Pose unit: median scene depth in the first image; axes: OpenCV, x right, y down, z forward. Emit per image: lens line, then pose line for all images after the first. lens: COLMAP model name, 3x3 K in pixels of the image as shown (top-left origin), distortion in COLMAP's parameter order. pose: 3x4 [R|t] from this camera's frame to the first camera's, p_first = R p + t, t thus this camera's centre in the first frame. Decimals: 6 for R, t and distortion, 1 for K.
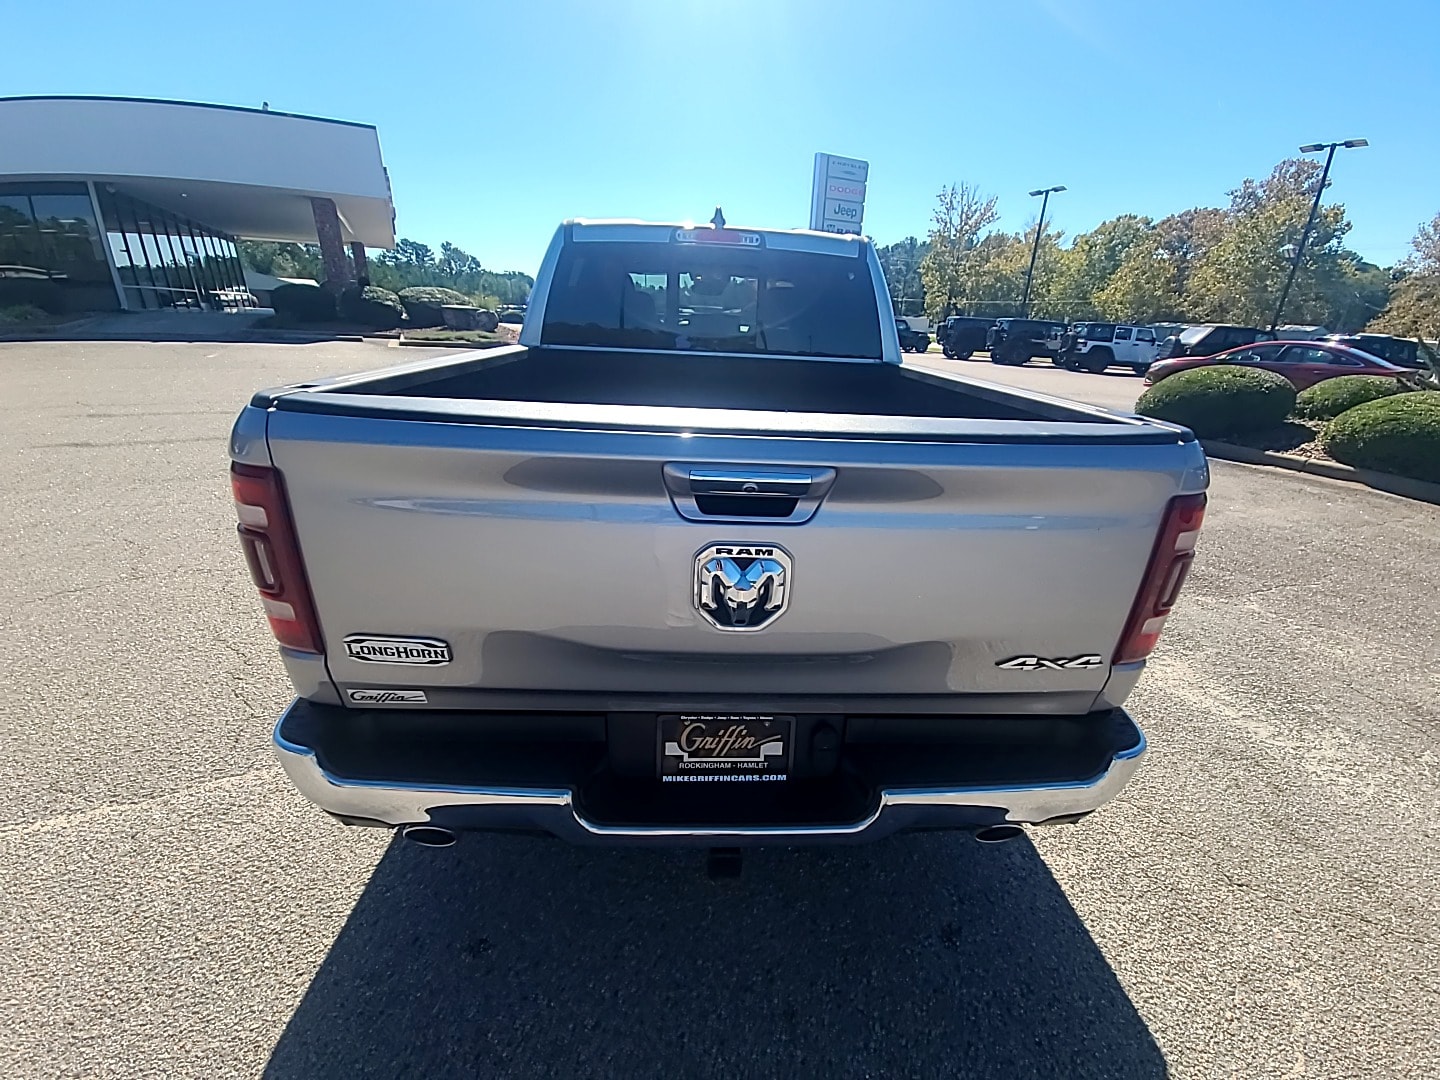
lens RADIAL K [[576.4, 0, 717.4], [0, 576.4, 567.7], [0, 0, 1]] dist [0.039288, -0.023601]
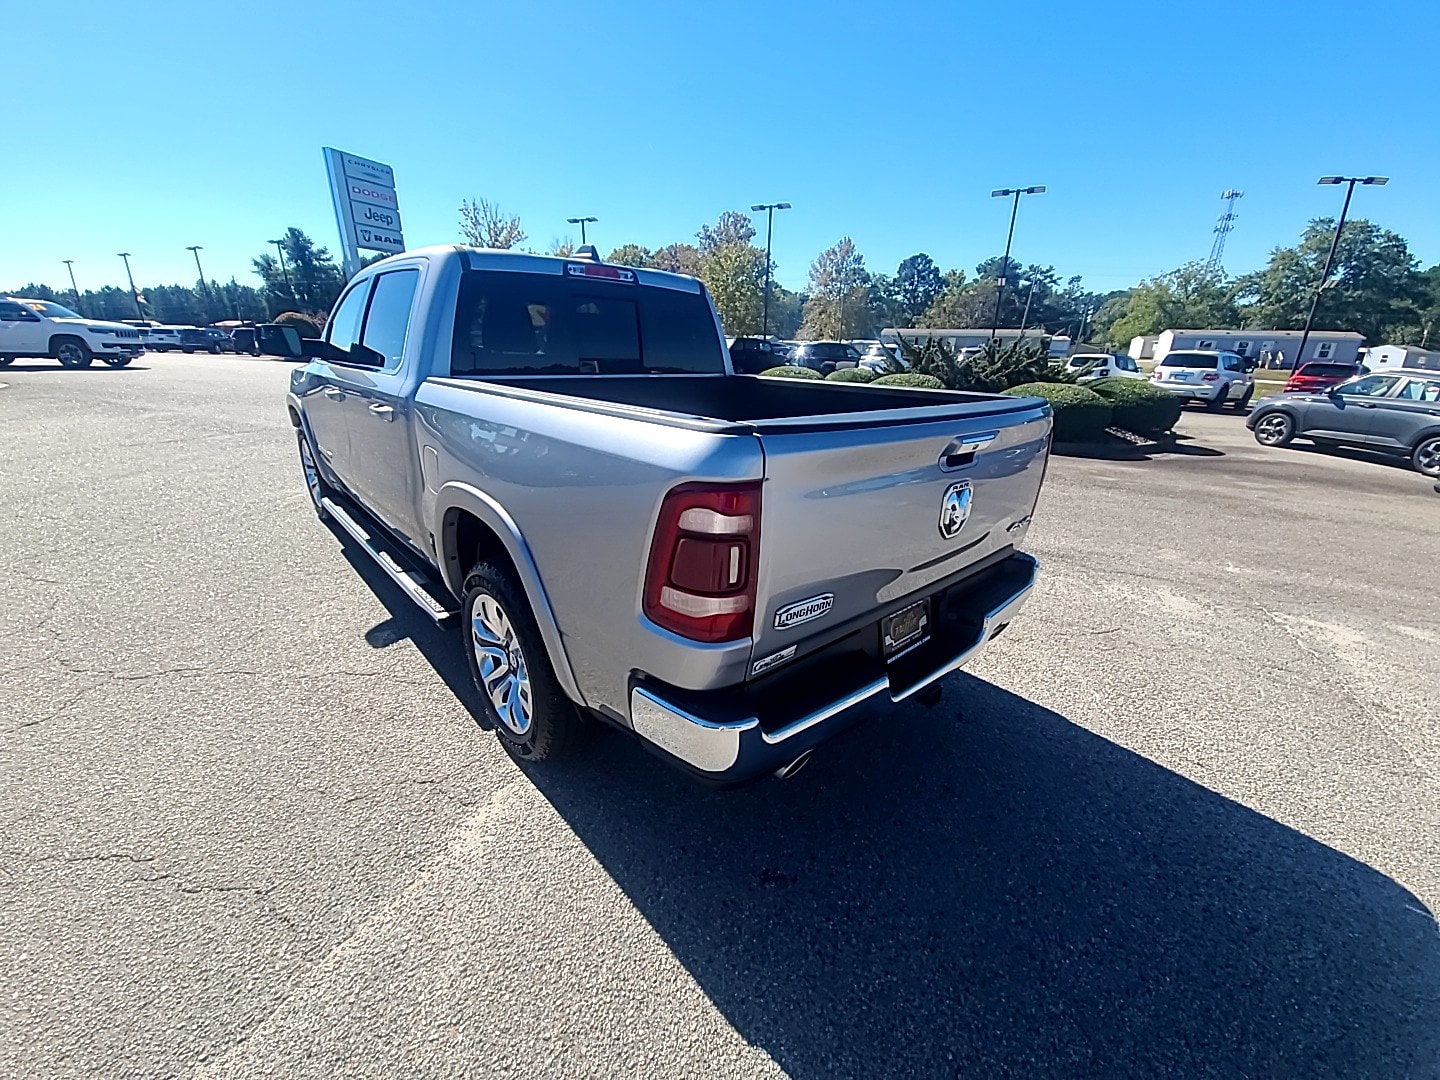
lens RADIAL K [[578.8, 0, 722.0], [0, 578.8, 569.4], [0, 0, 1]] dist [0.022623, -0.012502]
pose [[0.768602, -0.250765, 0.588530, -0.498065], [0.259893, 0.963029, 0.070921, -0.030638], [-0.584556, 0.098445, 0.805359, 0.016062]]
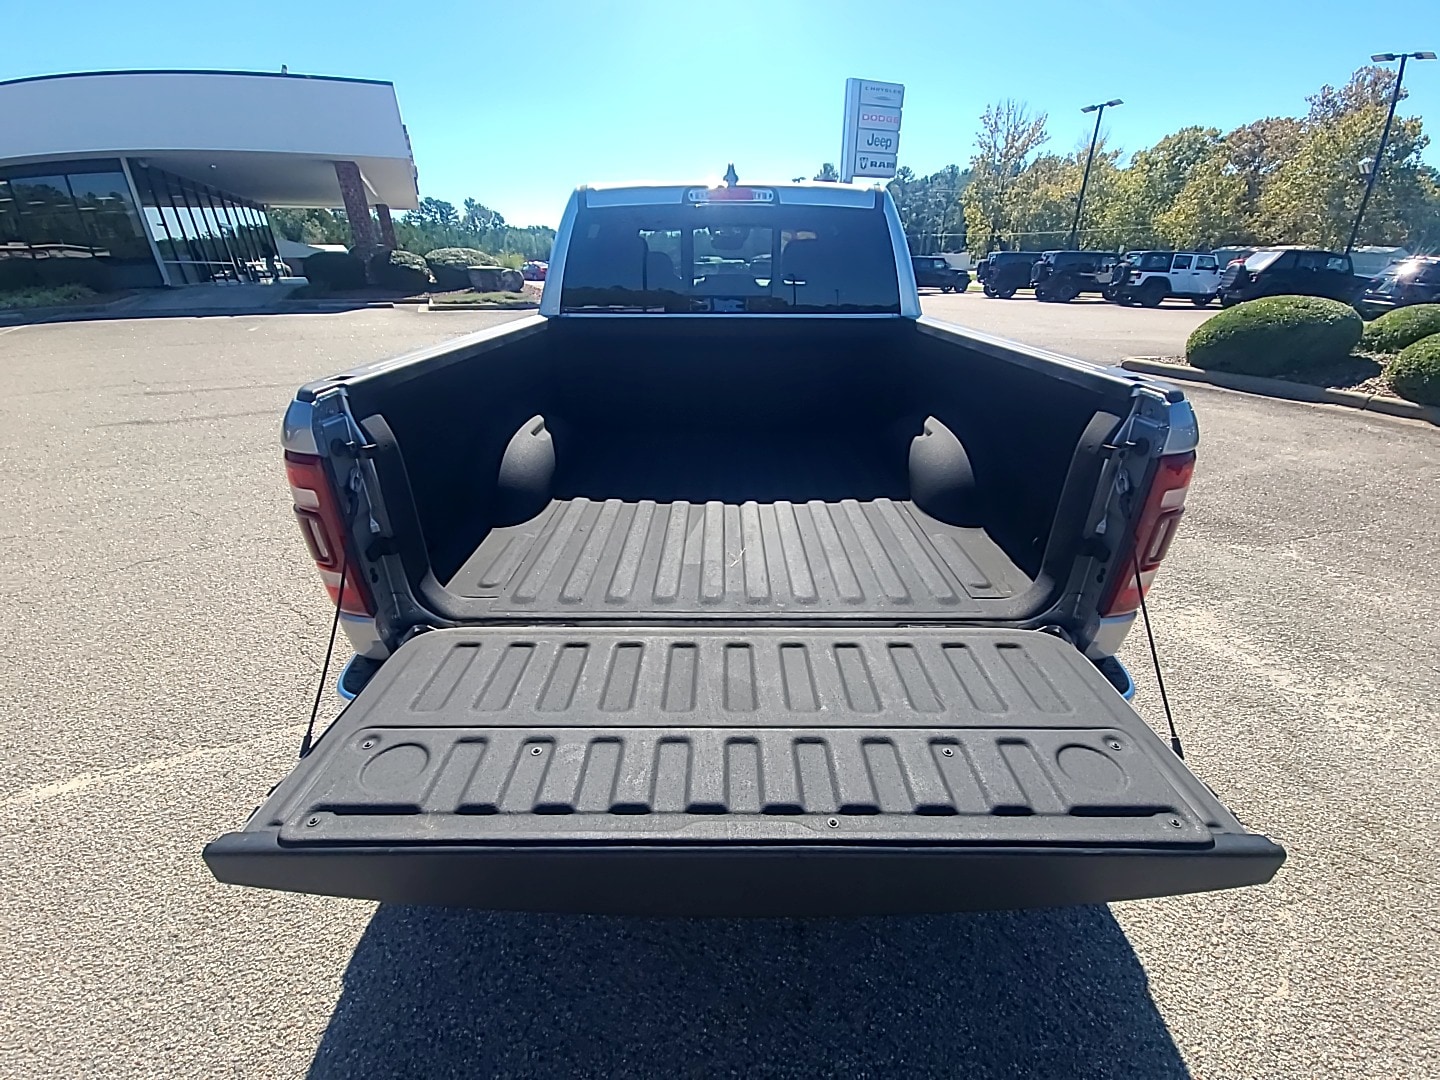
lens RADIAL K [[575.7, 0, 720.9], [0, 575.7, 567.3], [0, 0, 1]] dist [0.029248, -0.018252]
pose [[0.998459, -0.016457, -0.052999, 0.021947], [0.020436, 0.996941, 0.075444, -0.007316], [0.051596, -0.076410, 0.995741, -0.031498]]
